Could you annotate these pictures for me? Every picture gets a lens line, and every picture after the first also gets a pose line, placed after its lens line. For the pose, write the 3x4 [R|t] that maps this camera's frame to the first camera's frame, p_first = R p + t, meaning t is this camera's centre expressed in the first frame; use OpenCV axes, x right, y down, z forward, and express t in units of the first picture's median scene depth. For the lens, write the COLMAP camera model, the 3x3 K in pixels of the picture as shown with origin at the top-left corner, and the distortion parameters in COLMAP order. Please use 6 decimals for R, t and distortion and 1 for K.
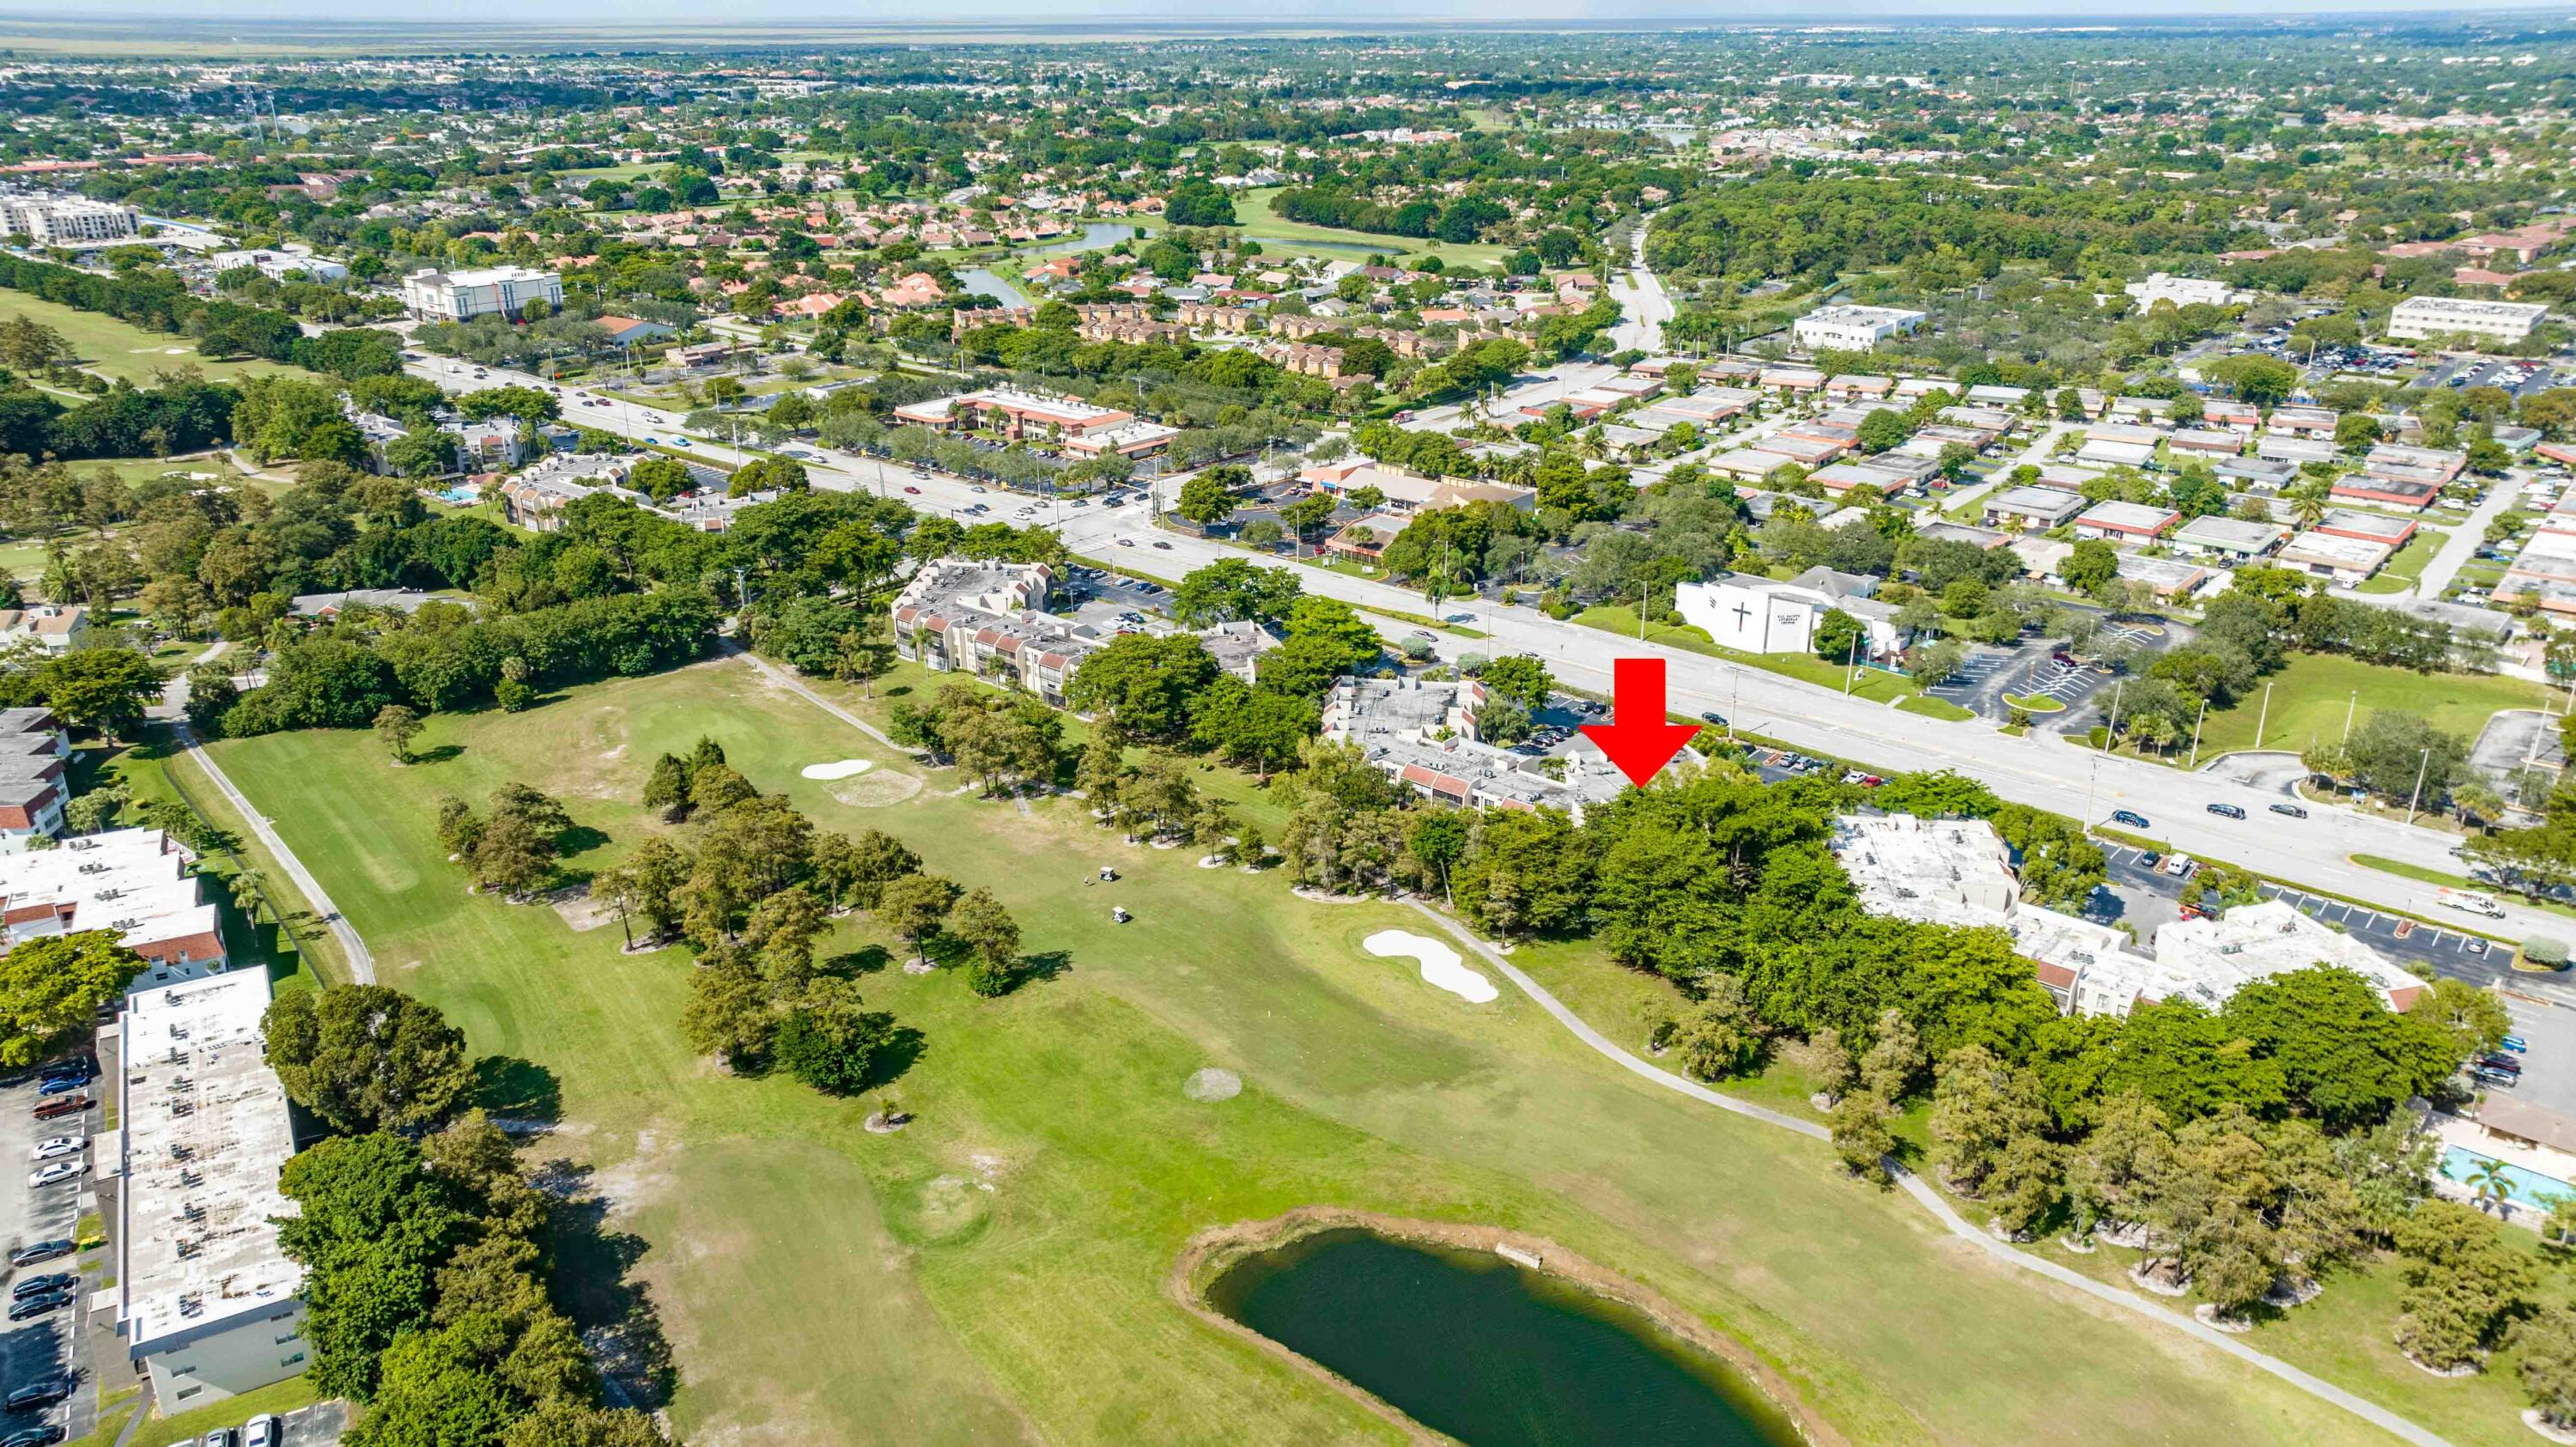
lens RADIAL K [[1847.6, 0, 1284.4], [0, 1847.6, 712.0], [0, 0, 1]] dist [-0.028999, 0.050421]
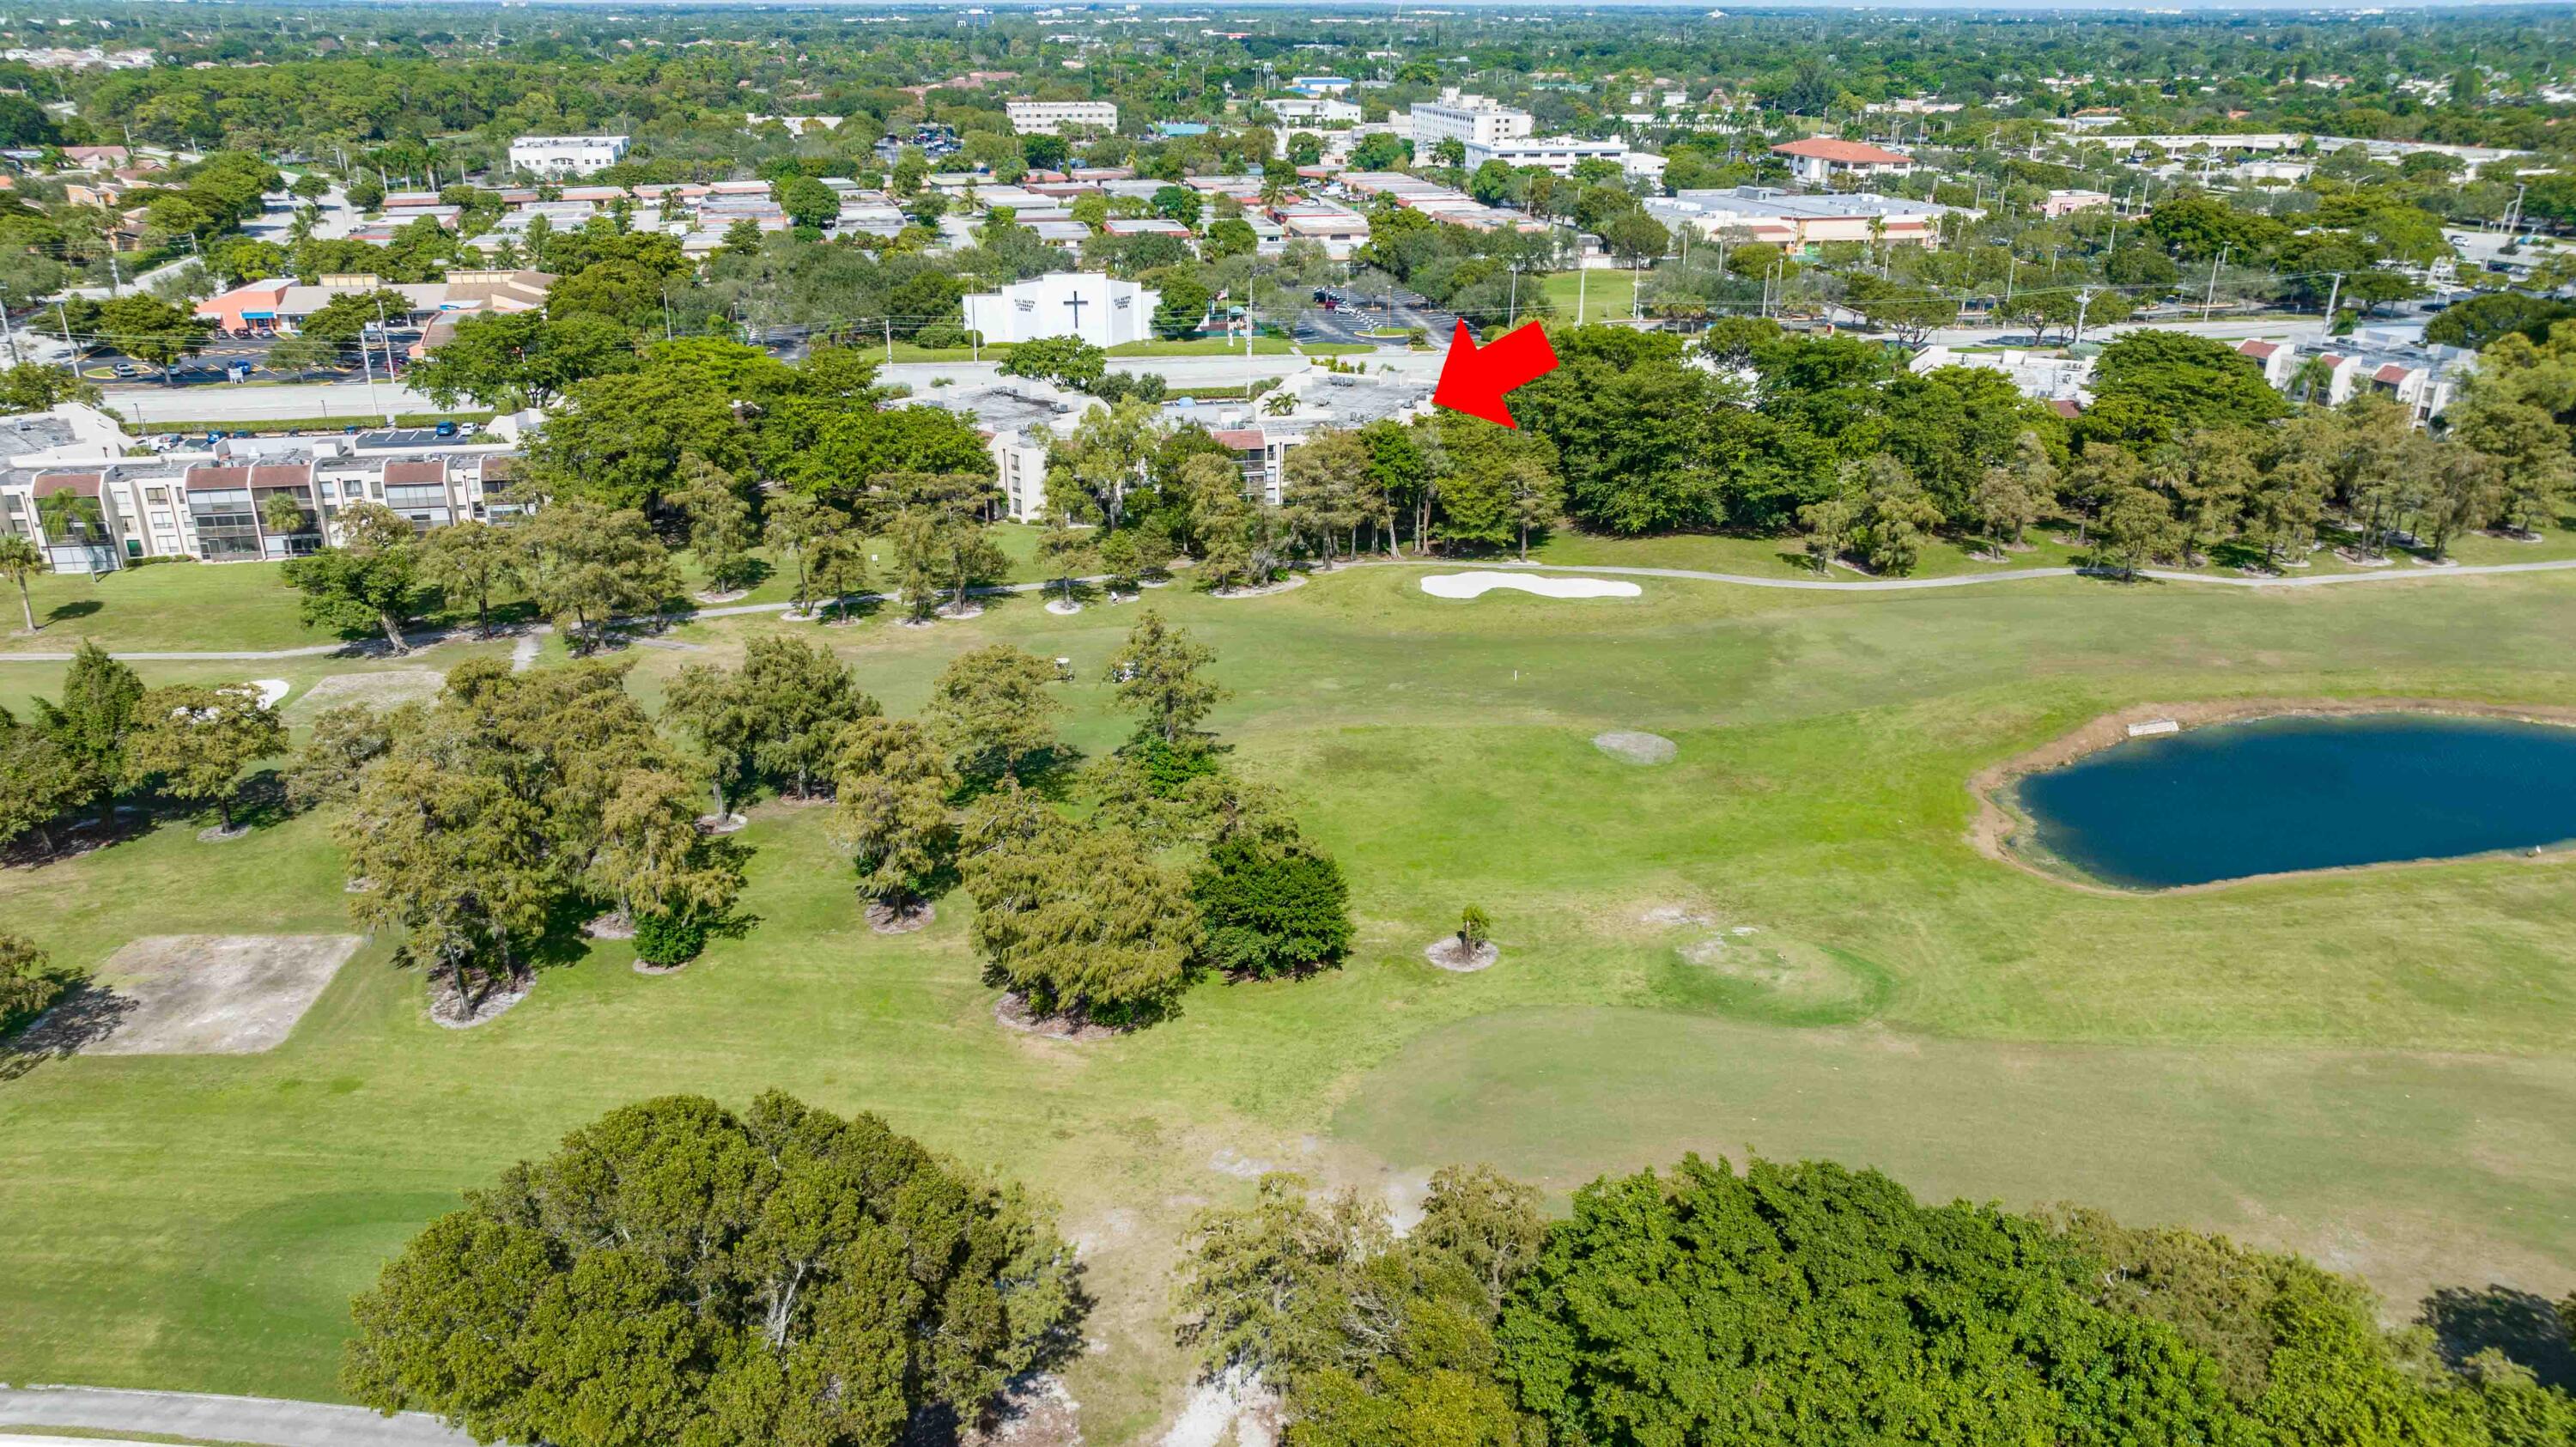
lens RADIAL K [[1847.6, 0, 1284.4], [0, 1847.6, 712.0], [0, 0, 1]] dist [-0.028999, 0.050421]
pose [[0.612889, -0.277784, 0.739732, -0.689344], [0.276466, 0.952383, 0.128579, 0.078287], [-0.740225, 0.125706, 0.660503, 0.736502]]
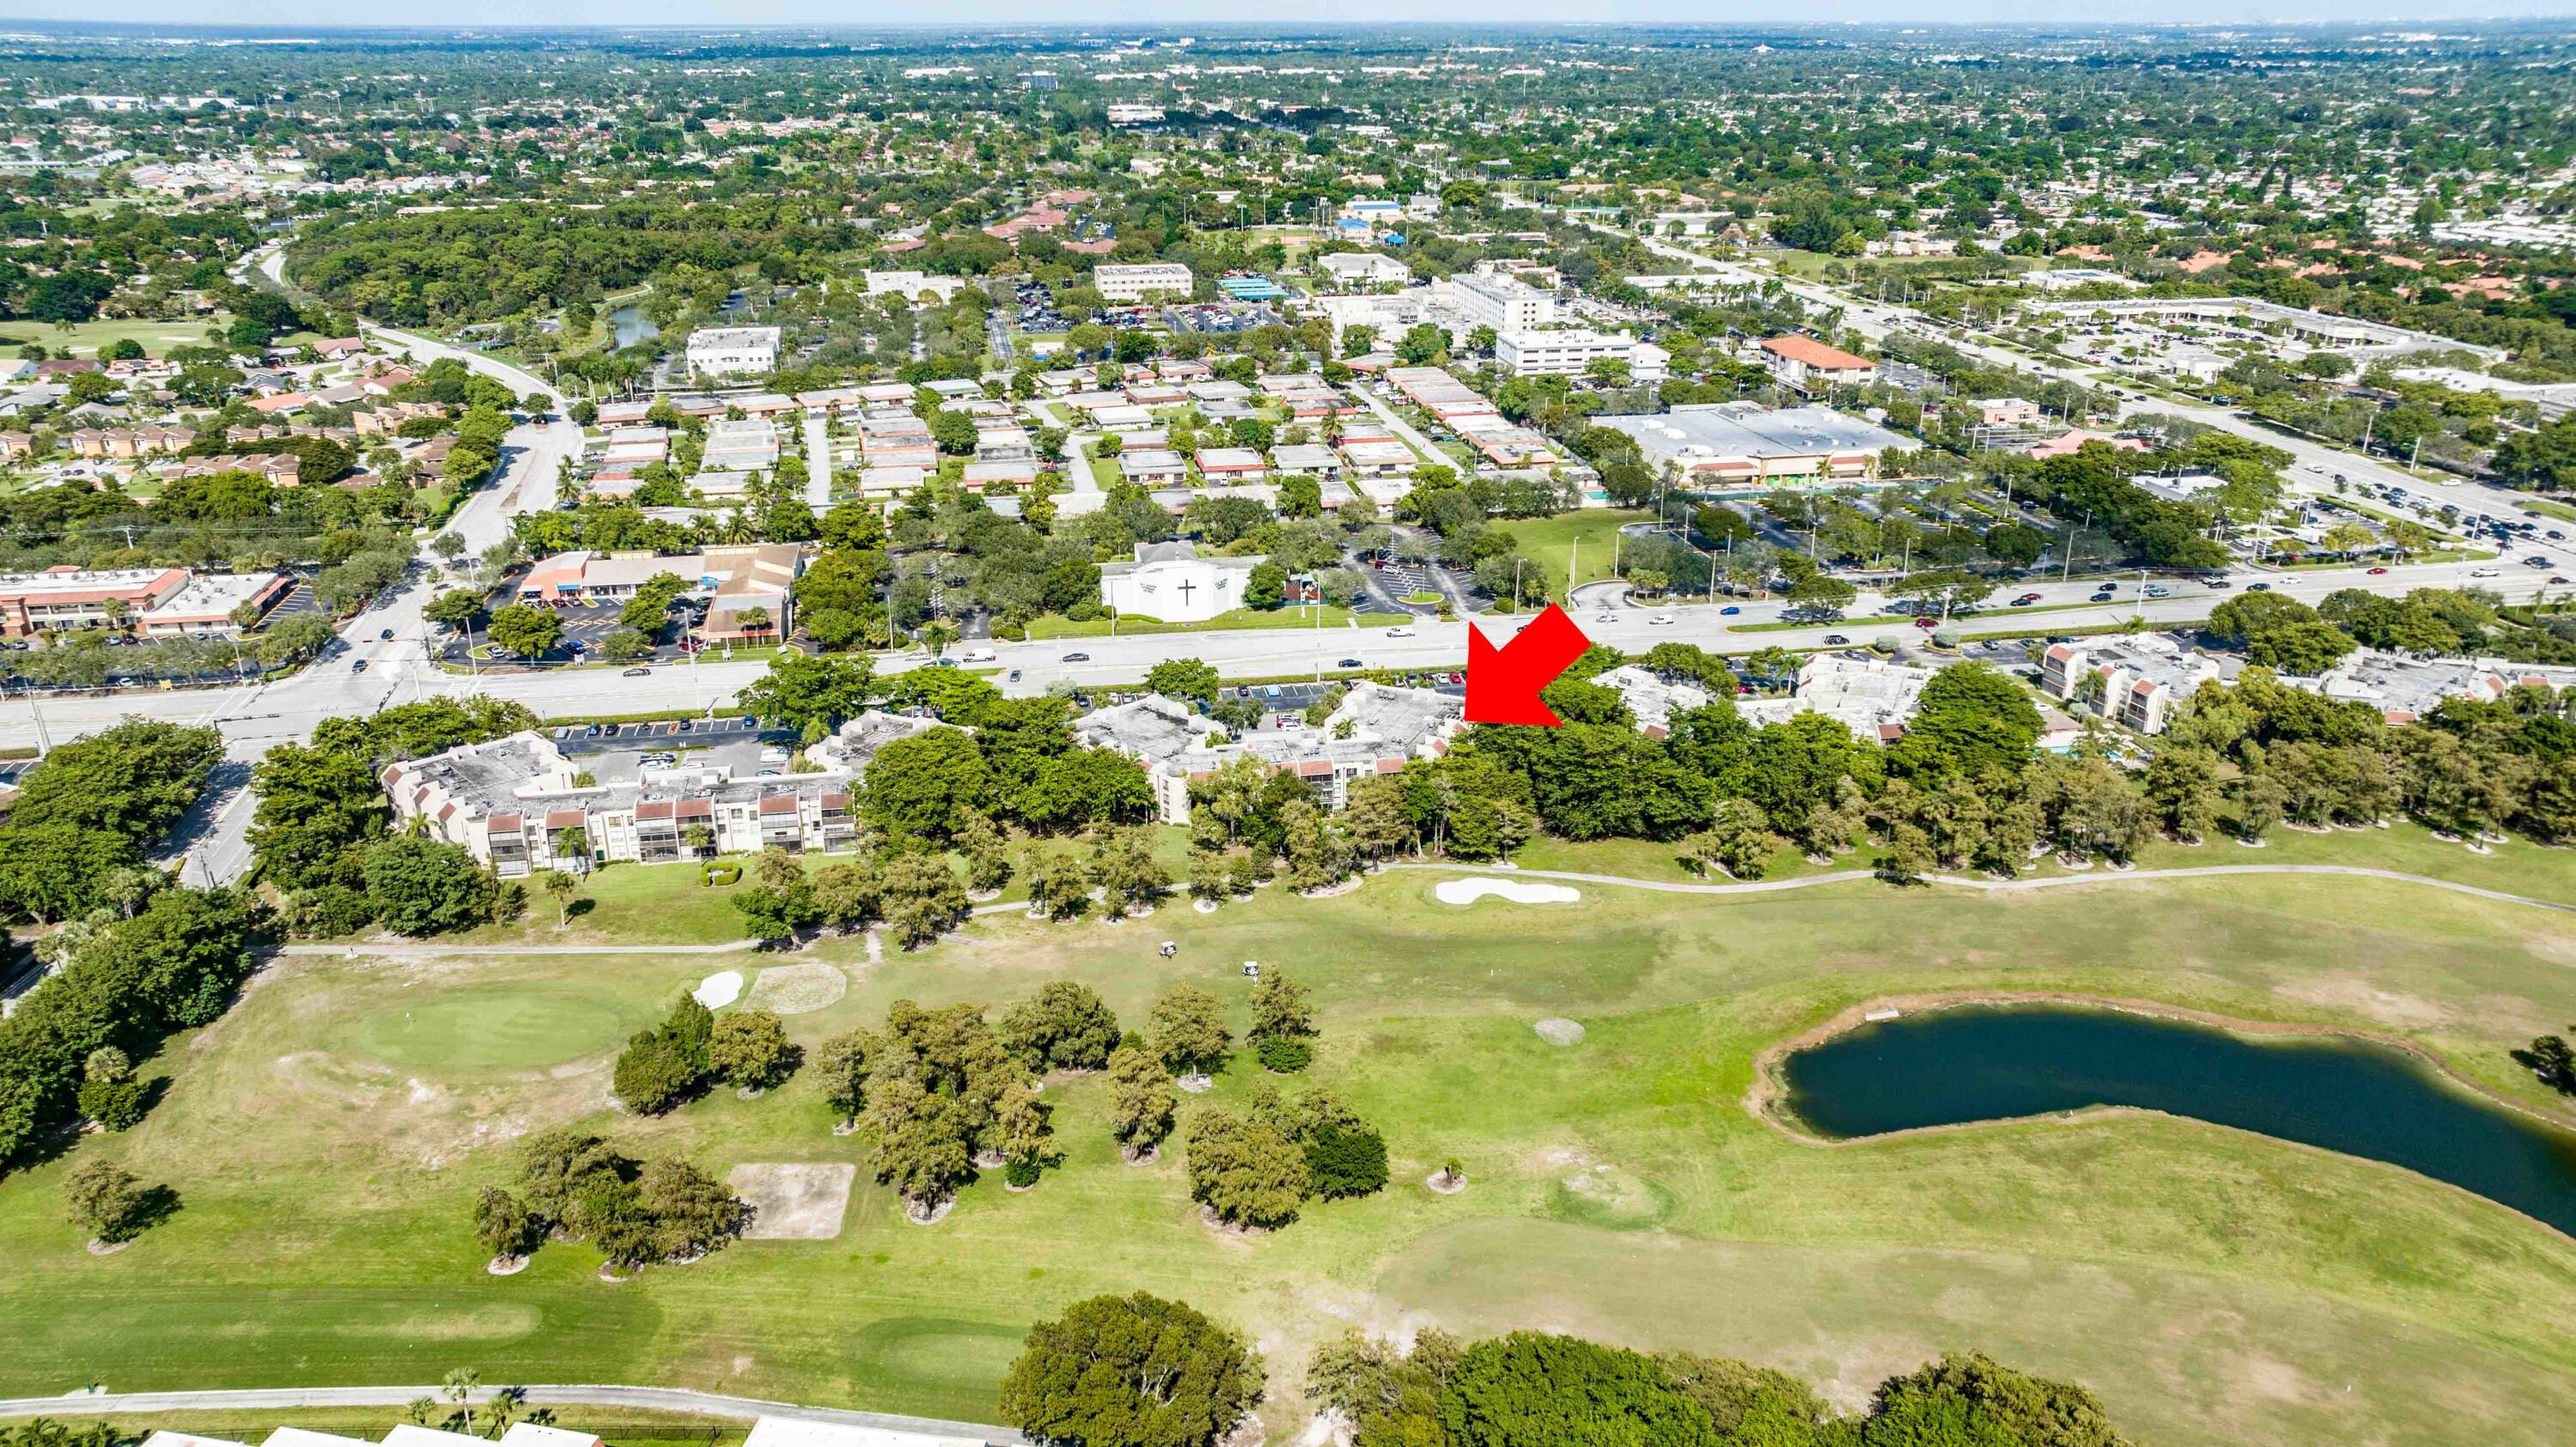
lens RADIAL K [[1843.1, 0, 1288.0], [0, 1843.1, 723.5], [0, 0, 1]] dist [-0.012853, -0.000698]
pose [[0.631765, -0.275209, 0.724661, -1.018714], [0.275187, 0.953588, 0.122239, -0.177496], [-0.724669, 0.122191, 0.678177, 0.385206]]
